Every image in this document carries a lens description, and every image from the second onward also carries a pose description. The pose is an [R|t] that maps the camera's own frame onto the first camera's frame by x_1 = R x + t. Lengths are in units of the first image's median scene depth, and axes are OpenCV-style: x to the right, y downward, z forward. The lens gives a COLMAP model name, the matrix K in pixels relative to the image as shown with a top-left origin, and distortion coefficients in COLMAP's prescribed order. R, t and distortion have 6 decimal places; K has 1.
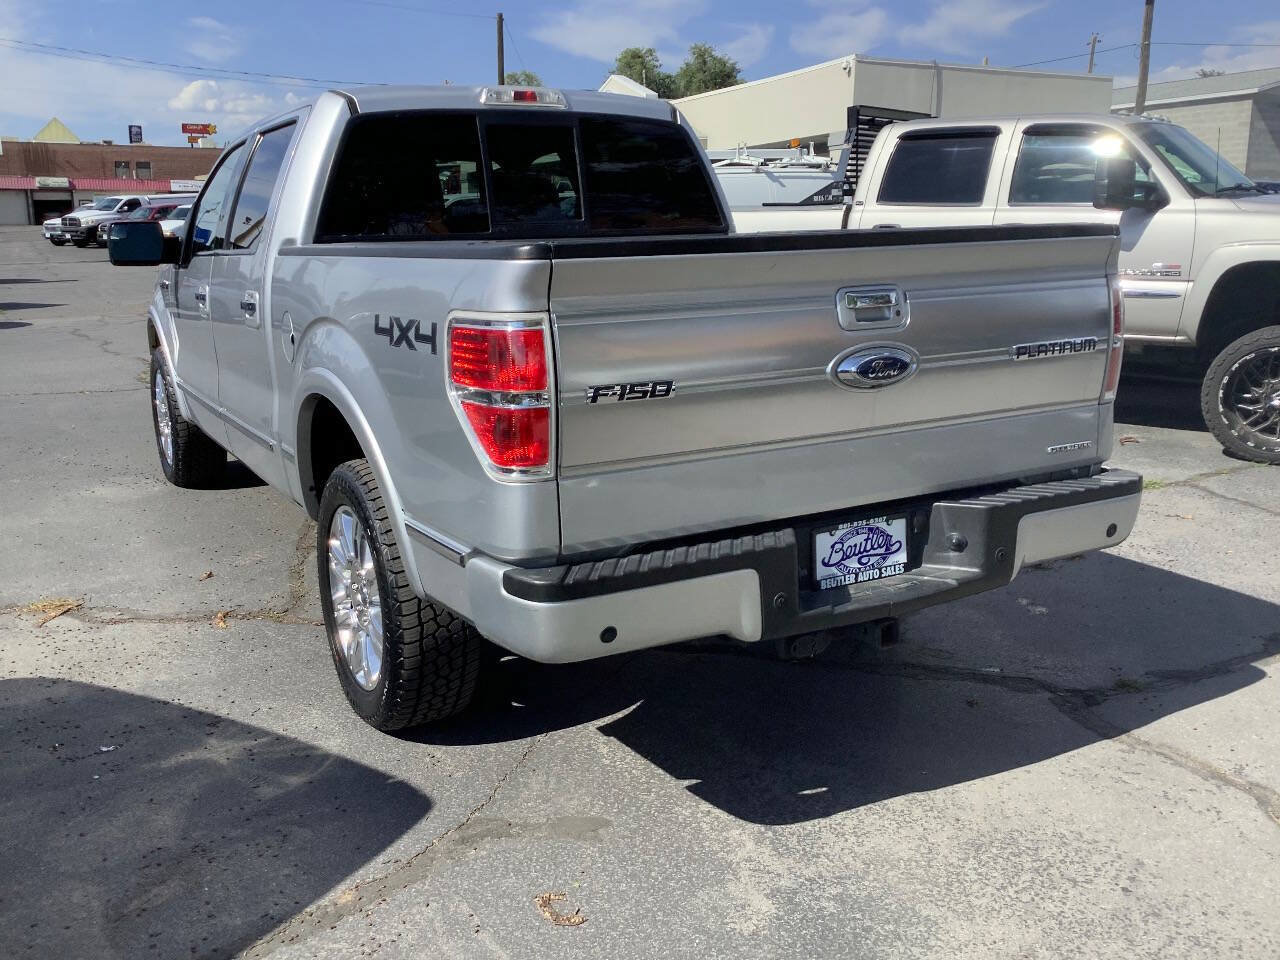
lens RADIAL K [[1143.4, 0, 642.3], [0, 1143.4, 474.1], [0, 0, 1]] dist [0.109844, -0.198684]
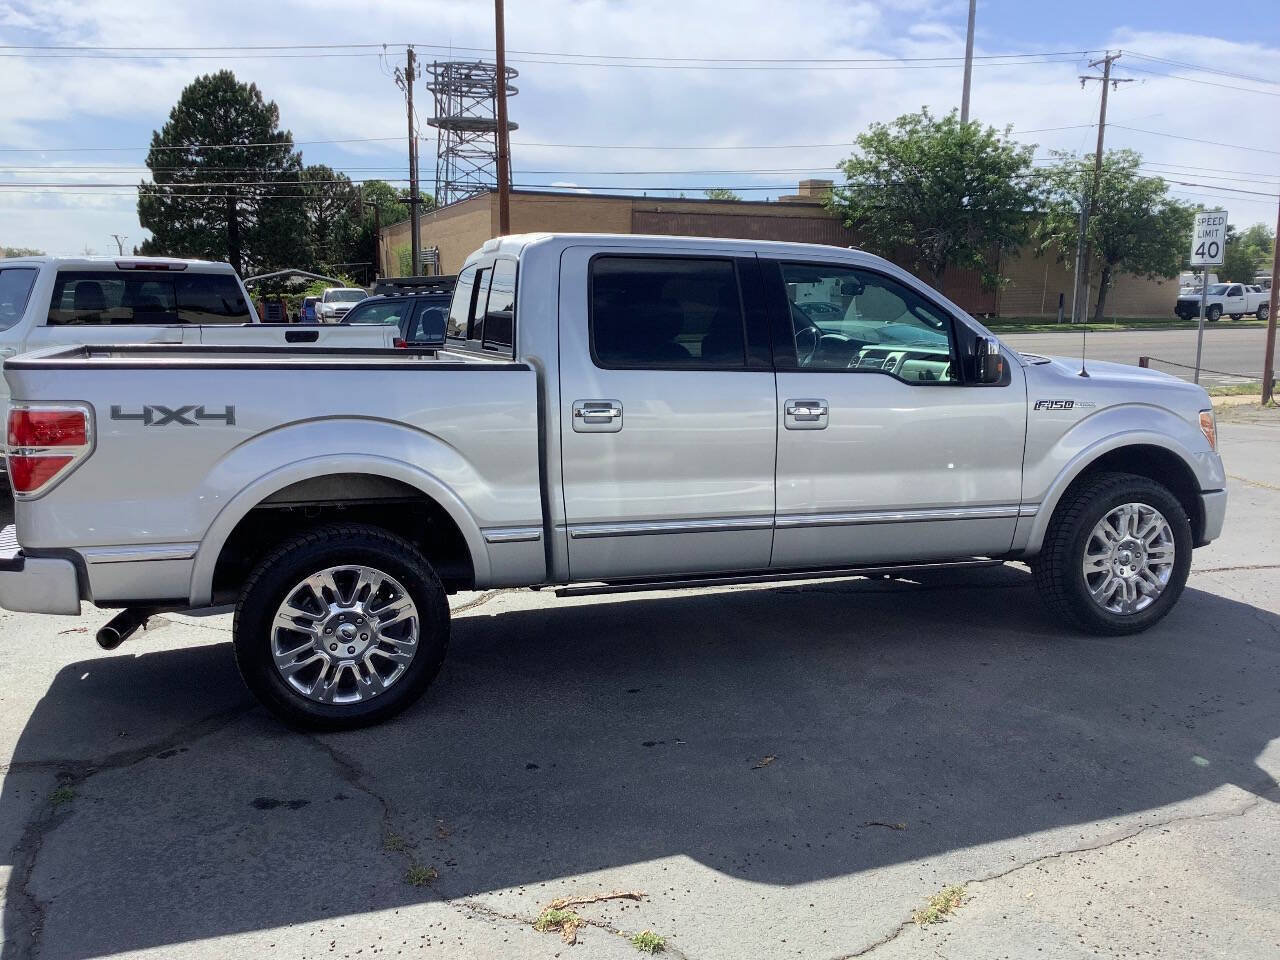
lens RADIAL K [[1159.4, 0, 640.0], [0, 1159.4, 480.0], [0, 0, 1]] dist [0.097083, -0.209352]
pose [[-0.187204, 0.156255, -0.969814, 1.638550], [-0.214438, 0.956957, 0.195577, -0.513503], [0.958630, 0.244578, -0.145640, 1.964973]]
